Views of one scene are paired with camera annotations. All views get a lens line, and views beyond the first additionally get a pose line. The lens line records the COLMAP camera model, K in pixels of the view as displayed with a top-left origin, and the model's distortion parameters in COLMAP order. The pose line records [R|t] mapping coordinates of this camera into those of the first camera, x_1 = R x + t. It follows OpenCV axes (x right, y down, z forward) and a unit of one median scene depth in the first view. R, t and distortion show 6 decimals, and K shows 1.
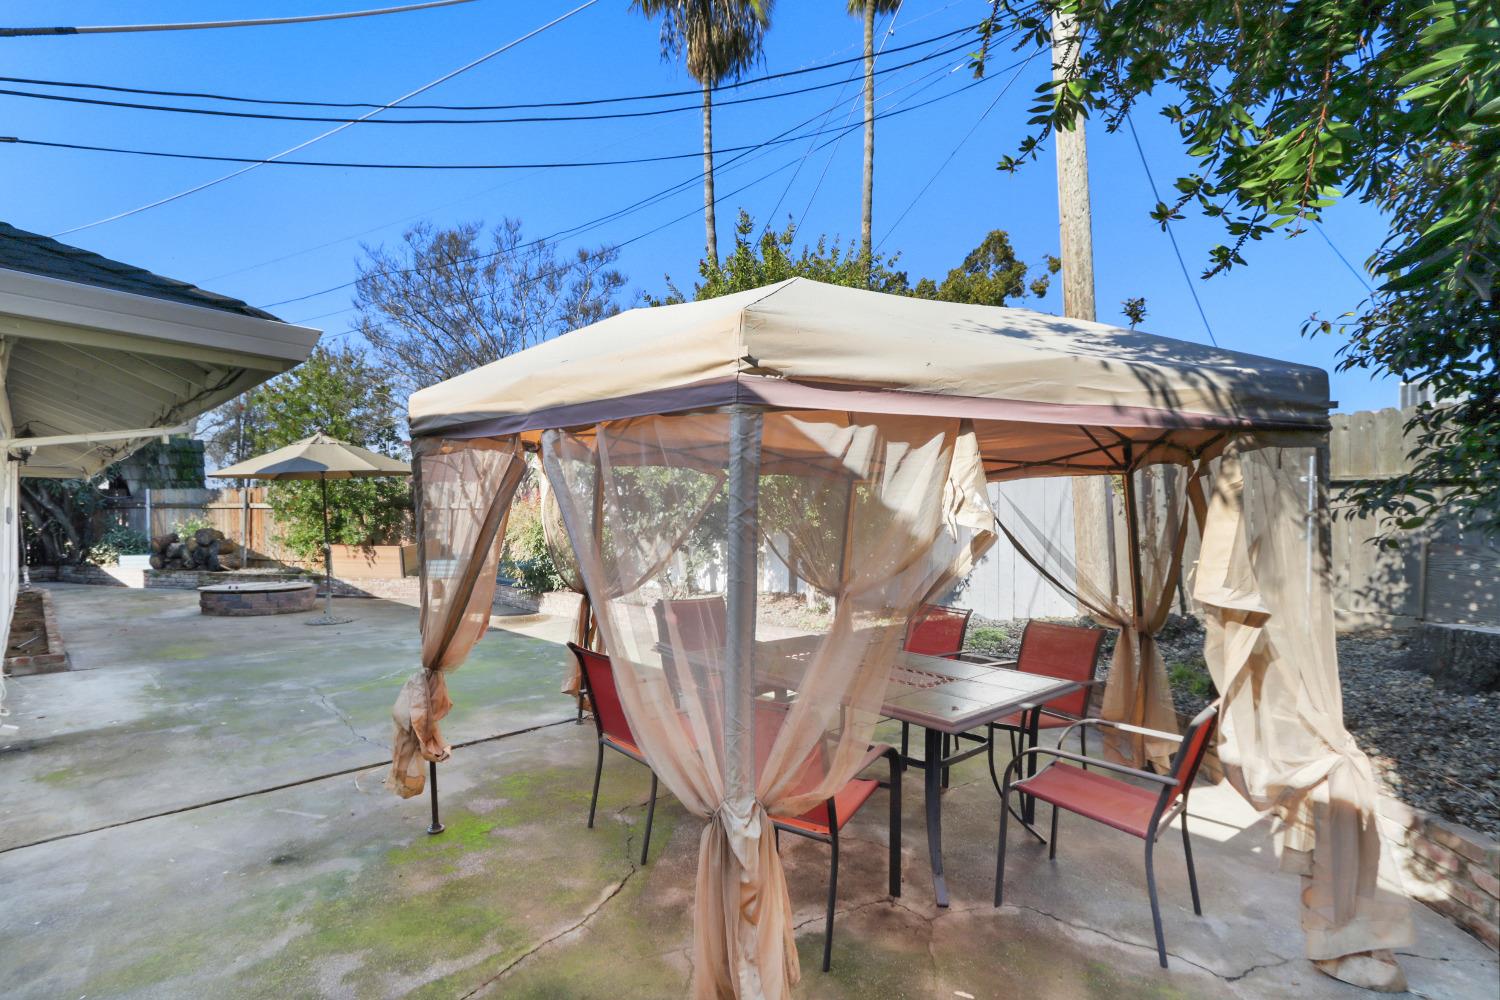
lens RADIAL K [[695.5, 0, 745.2], [0, 695.5, 509.5], [0, 0, 1]] dist [0.000045, 0.004618]
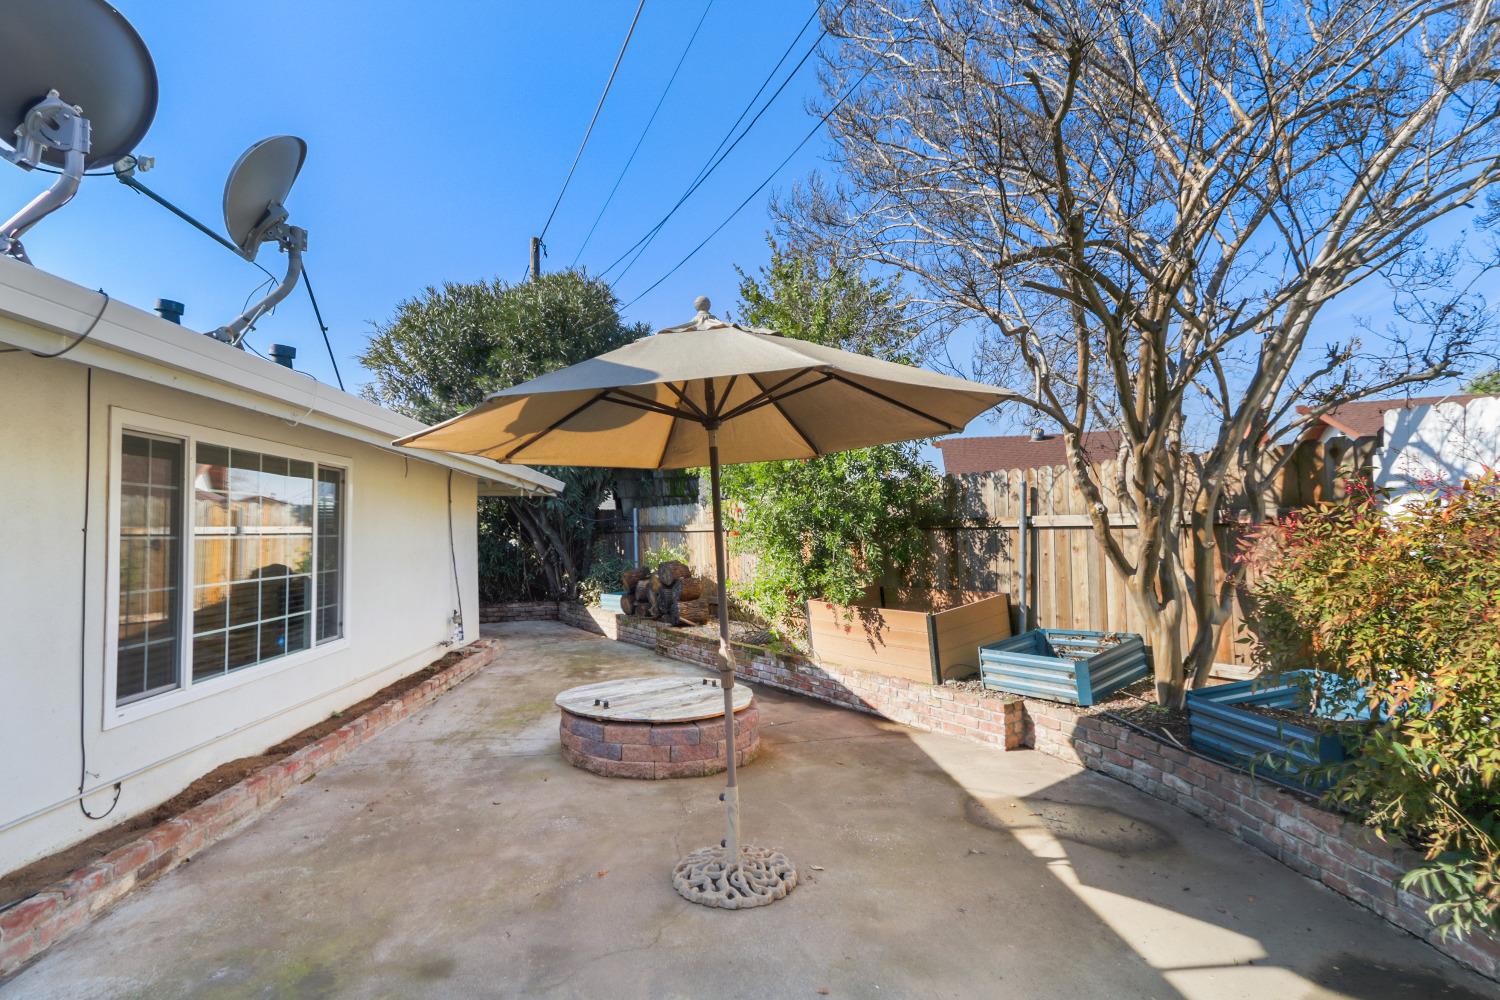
lens RADIAL K [[695.5, 0, 747.9], [0, 695.5, 505.5], [0, 0, 1]] dist [0.000045, 0.004618]
pose [[0.752027, -0.035363, -0.658183, -0.262809], [0.017826, 0.999286, -0.033322, -0.003895], [0.658891, 0.013326, 0.752120, 0.537120]]
